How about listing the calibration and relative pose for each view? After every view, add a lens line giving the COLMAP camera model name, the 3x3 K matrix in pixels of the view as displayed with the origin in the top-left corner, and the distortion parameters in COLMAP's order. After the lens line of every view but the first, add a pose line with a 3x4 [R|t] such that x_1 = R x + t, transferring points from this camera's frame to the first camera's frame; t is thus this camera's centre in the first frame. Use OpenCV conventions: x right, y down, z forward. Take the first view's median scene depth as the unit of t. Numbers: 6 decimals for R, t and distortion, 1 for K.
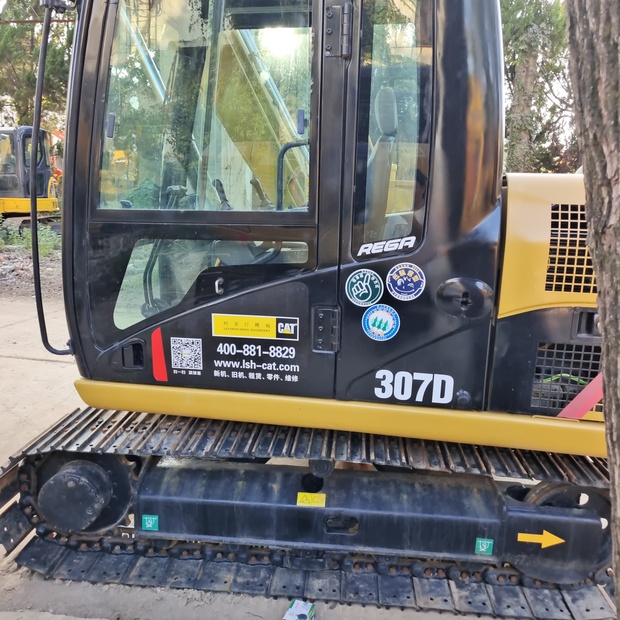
lens RADIAL K [[562.8, 0, 318.2], [0, 562.8, 309.9], [0, 0, 1]] dist [0.025000, 0.004738]
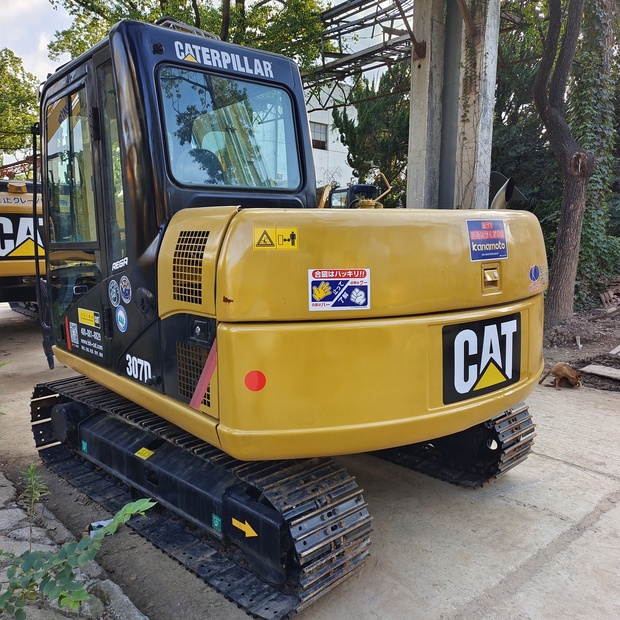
lens RADIAL K [[567.8, 0, 319.2], [0, 567.8, 310.1], [0, 0, 1]] dist [0.037517, 0.007406]
pose [[0.762347, 0.052518, -0.645034, 1.314741], [-0.100027, 0.994287, -0.037264, 0.004380], [0.639391, 0.092929, 0.763245, 0.213459]]
